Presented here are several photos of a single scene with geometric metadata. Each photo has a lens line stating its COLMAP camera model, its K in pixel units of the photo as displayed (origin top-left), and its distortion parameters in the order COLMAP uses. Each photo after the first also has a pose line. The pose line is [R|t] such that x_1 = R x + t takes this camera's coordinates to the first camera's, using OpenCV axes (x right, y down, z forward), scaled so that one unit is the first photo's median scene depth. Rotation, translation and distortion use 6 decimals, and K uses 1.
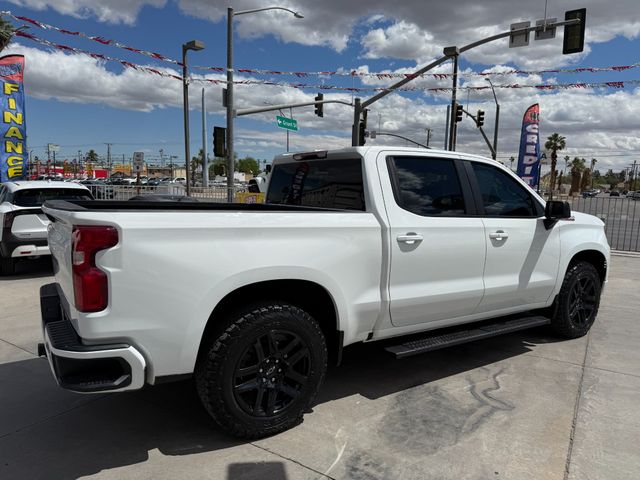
lens RADIAL K [[459.9, 0, 331.3], [0, 459.9, 238.8], [0, 0, 1]] dist [0.117220, -0.183536]
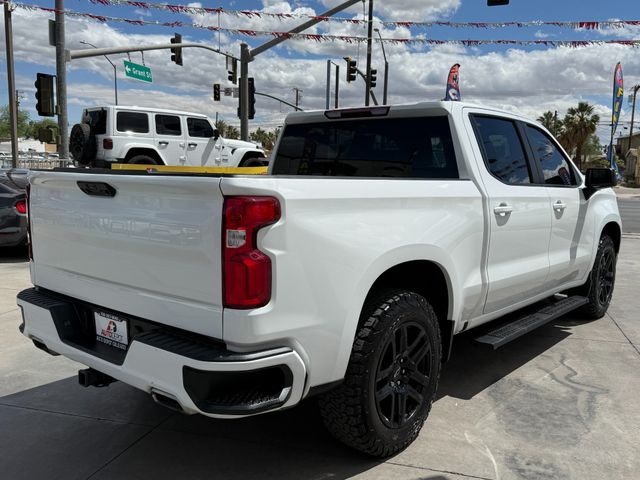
lens RADIAL K [[591.6, 0, 324.9], [0, 591.6, 240.0], [0, 0, 1]] dist [0.125992, -0.234369]
pose [[0.958444, -0.038808, 0.282629, -0.436120], [0.033643, 0.999167, 0.023109, 0.017006], [-0.283291, -0.012640, 0.958951, 0.022046]]
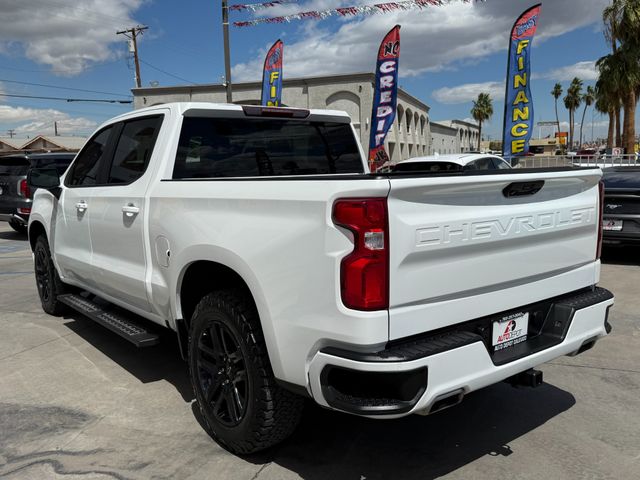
lens RADIAL K [[591.6, 0, 324.9], [0, 591.6, 240.0], [0, 0, 1]] dist [0.125992, -0.234369]
pose [[0.198463, 0.119938, -0.972742, 1.171878], [-0.112141, 0.988745, 0.099032, -0.101343], [0.973672, 0.089430, 0.209679, 1.162824]]
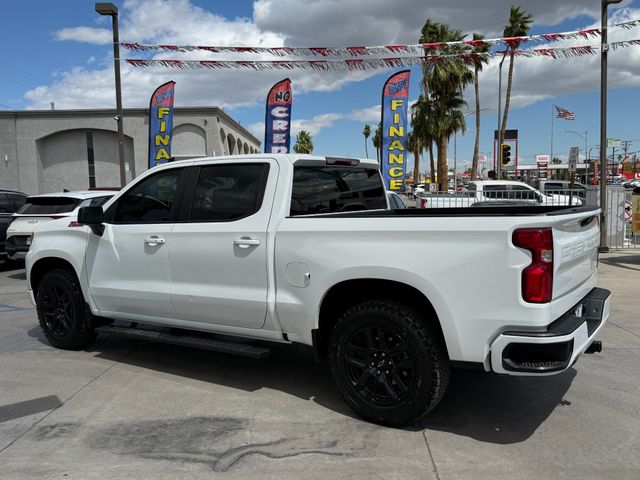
lens RADIAL K [[591.6, 0, 324.9], [0, 591.6, 240.0], [0, 0, 1]] dist [0.125992, -0.234369]
pose [[0.507893, 0.062689, -0.859136, 1.216301], [-0.098234, 0.995057, 0.014534, -0.050476], [0.855801, 0.077015, 0.511541, 0.559111]]
